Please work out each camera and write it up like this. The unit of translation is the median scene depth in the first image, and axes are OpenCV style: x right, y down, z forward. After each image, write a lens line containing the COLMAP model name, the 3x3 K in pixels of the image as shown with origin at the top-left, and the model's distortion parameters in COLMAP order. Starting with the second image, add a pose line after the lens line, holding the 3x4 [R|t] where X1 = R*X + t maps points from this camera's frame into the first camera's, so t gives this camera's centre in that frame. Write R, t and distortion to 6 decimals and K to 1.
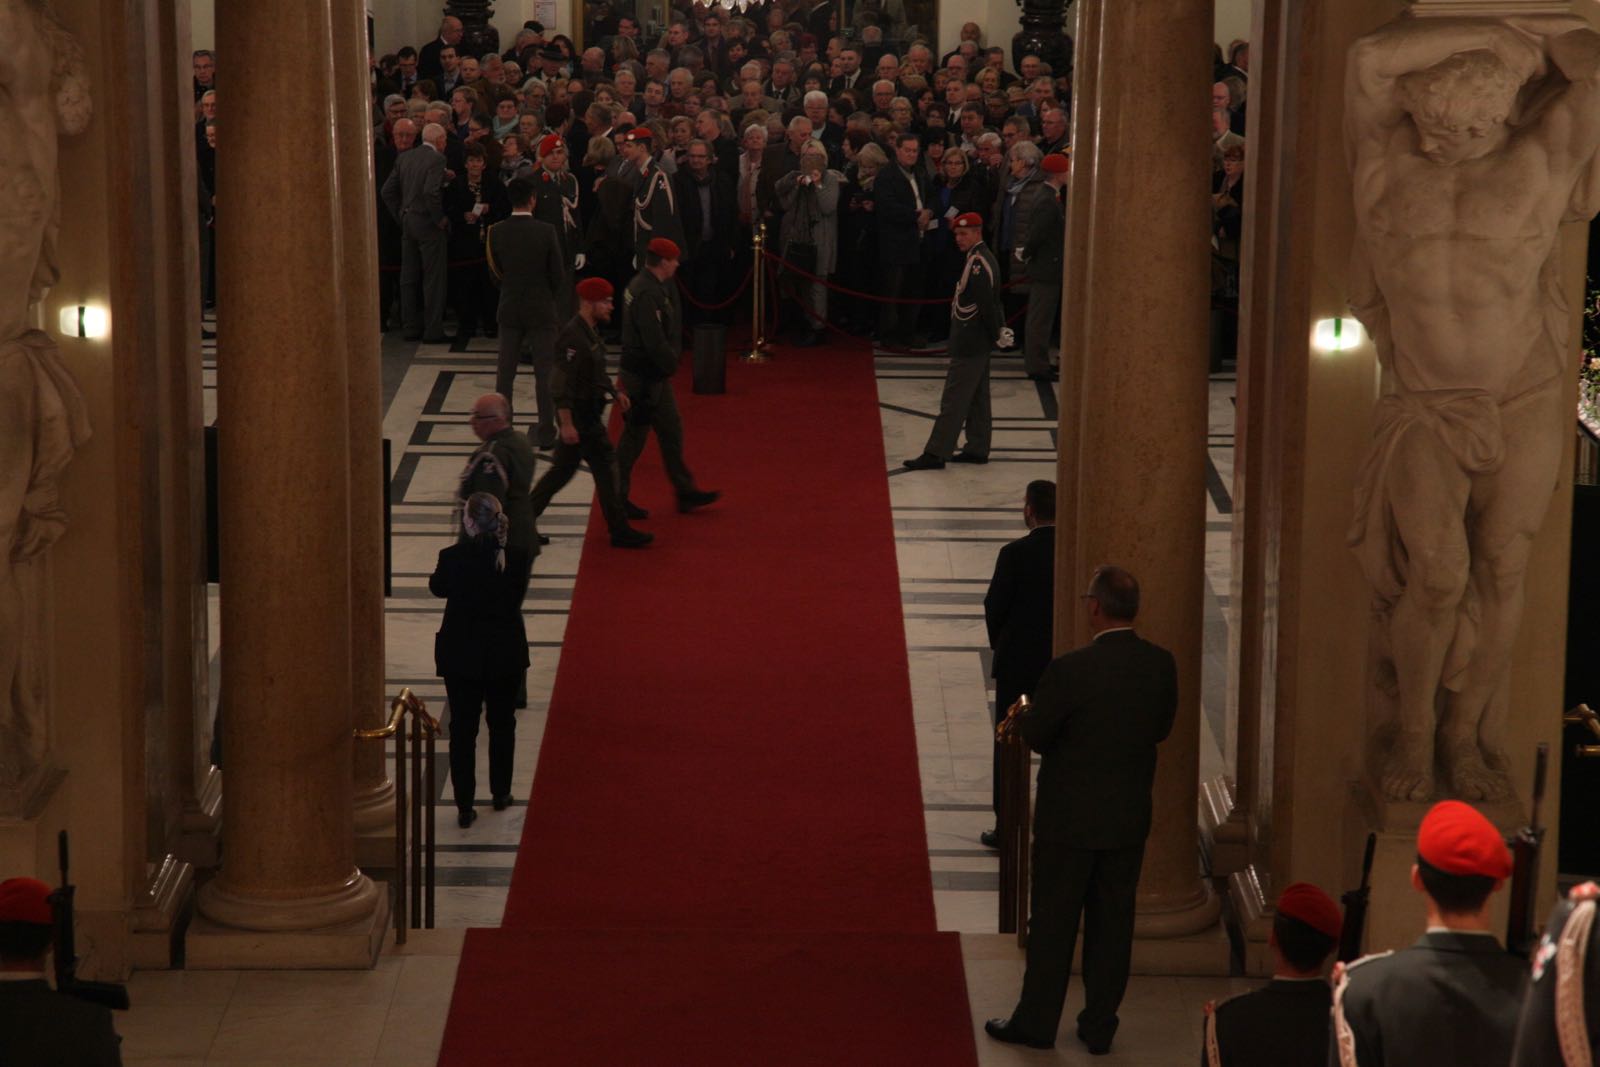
lens RADIAL K [[4422.3, 0, 800.0], [0, 4422.3, 533.5], [0, 0, 1]] dist [0.606159, 0.644253]
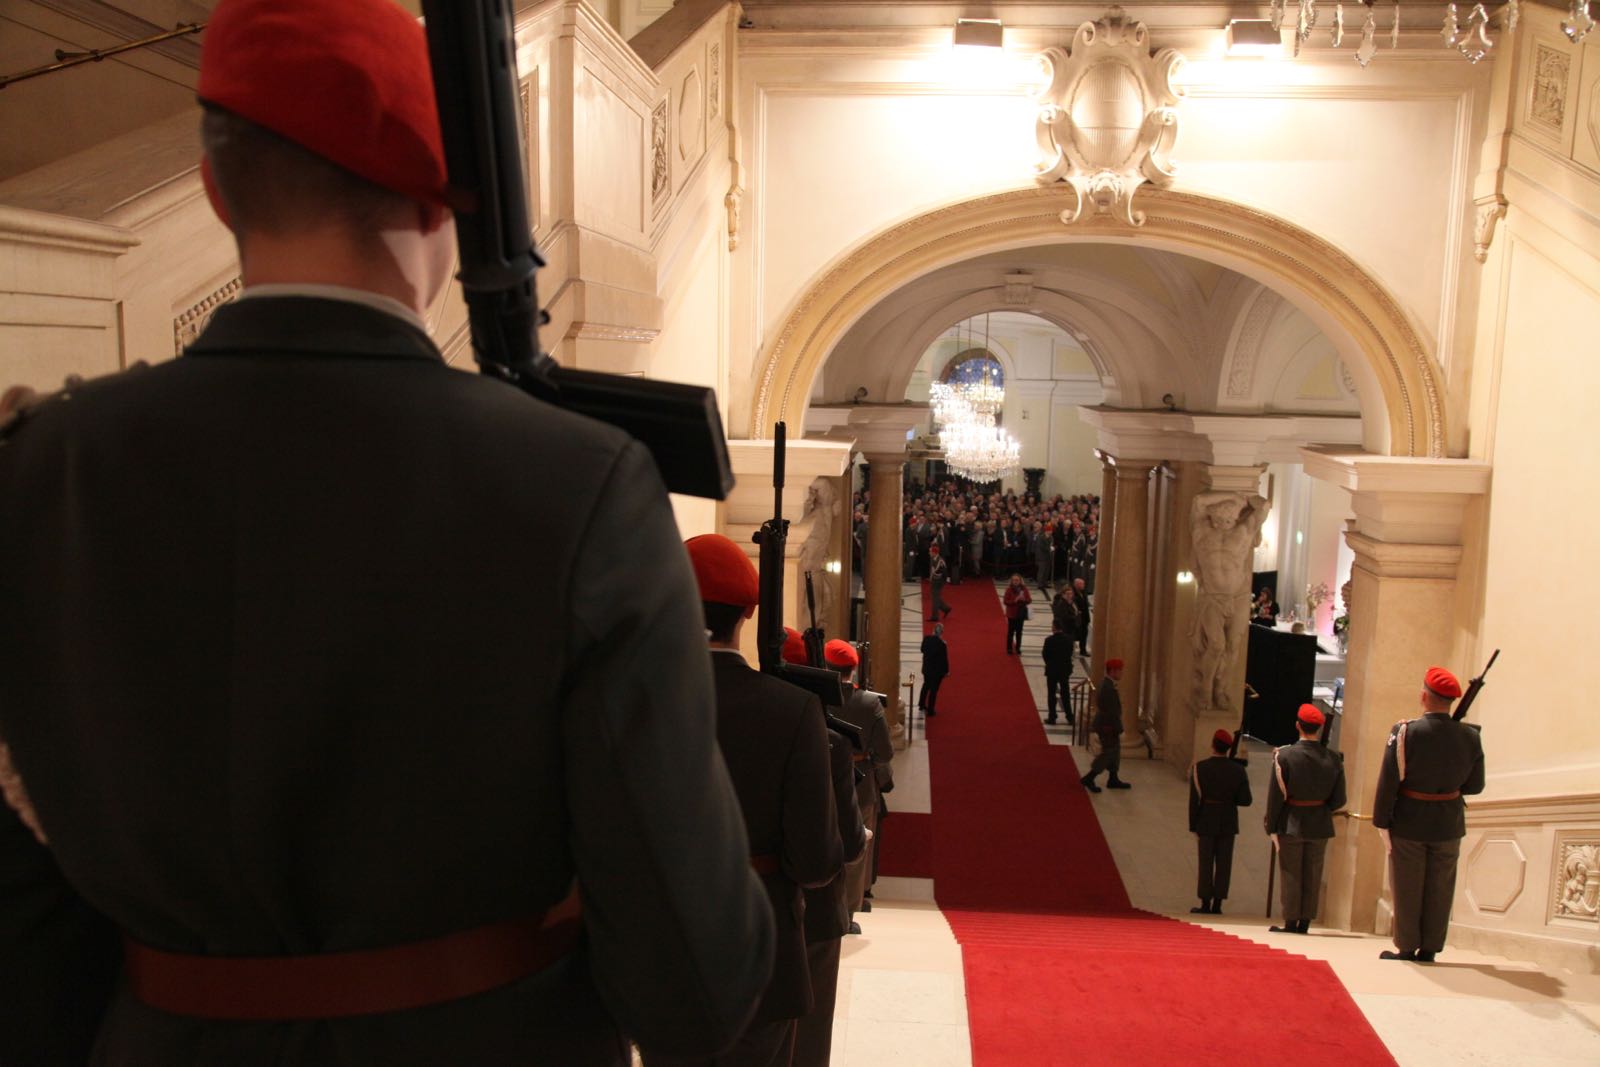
lens RADIAL K [[1302.8, 0, 800.0], [0, 1302.8, 533.5], [0, 0, 1]] dist [-0.005468, 0.000477]
pose [[0.997866, 0.018463, -0.062626, -0.122015], [-0.023296, 0.996733, -0.077329, 0.007970], [0.060994, 0.078623, 0.995037, -0.050914]]
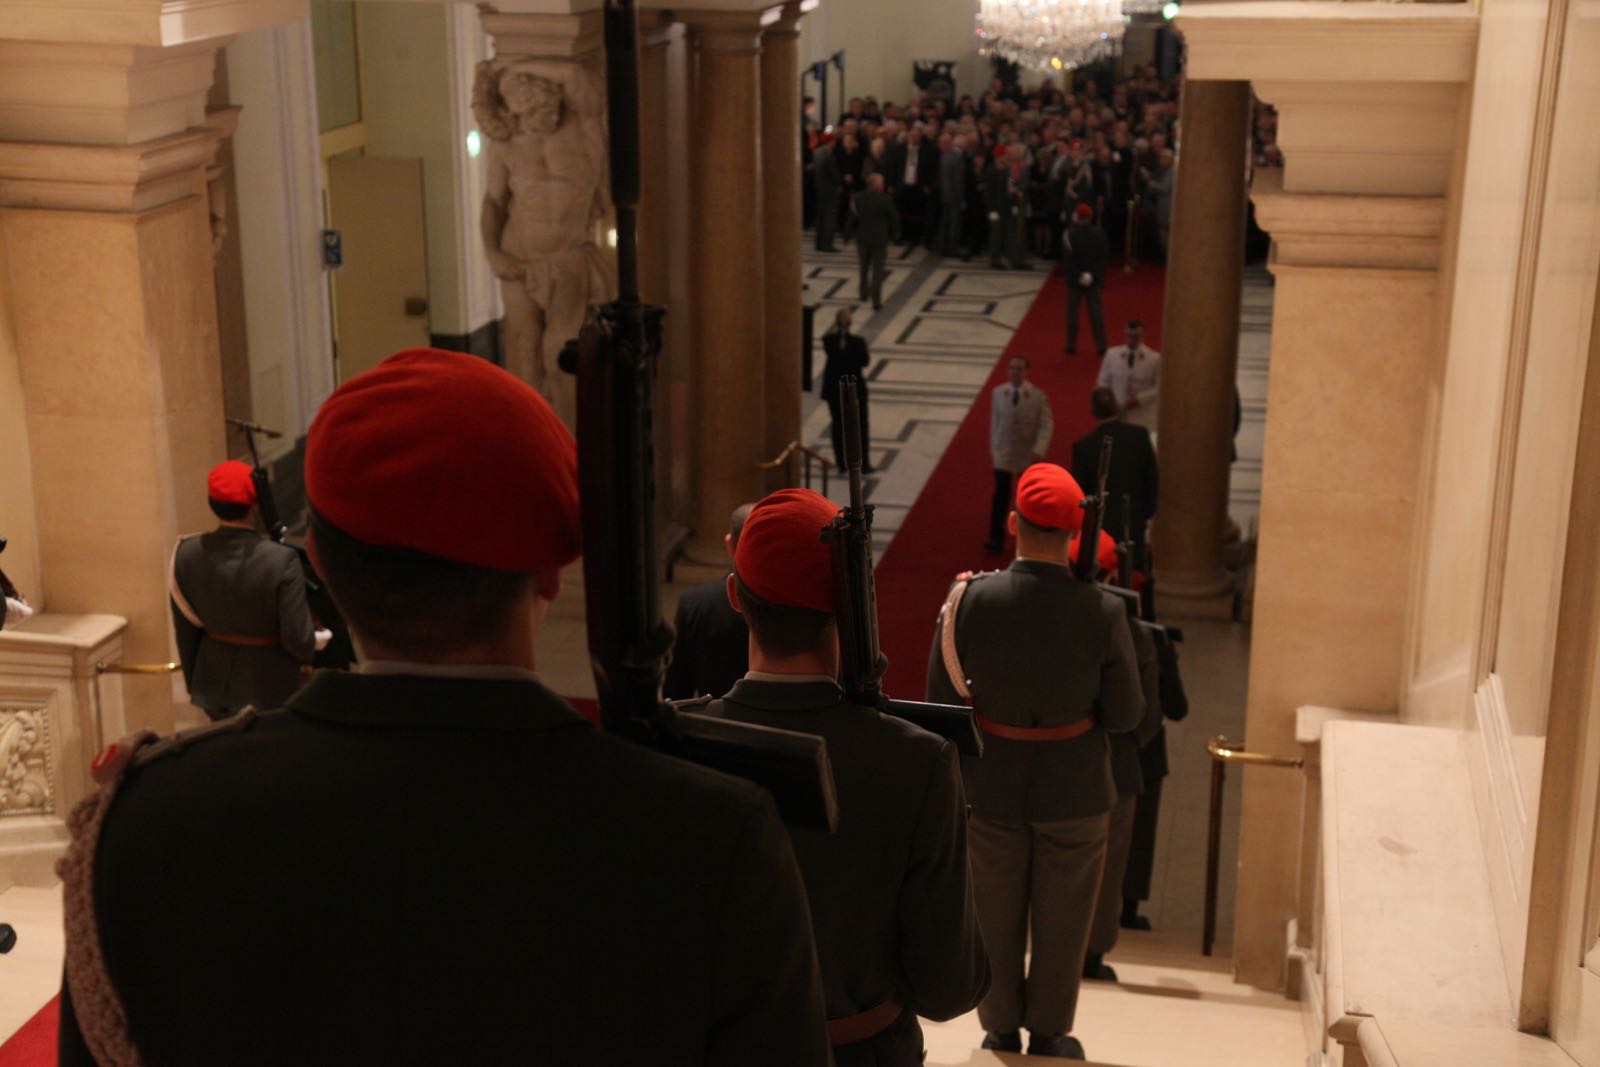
lens RADIAL K [[2379.6, 0, 800.0], [0, 2379.6, 533.5], [0, 0, 1]] dist [0.184152, 0.034343]
pose [[0.978731, 0.052925, -0.198203, 0.136058], [-0.038562, 0.996389, 0.075637, -0.002900], [0.201491, -0.066385, 0.977238, 0.031613]]
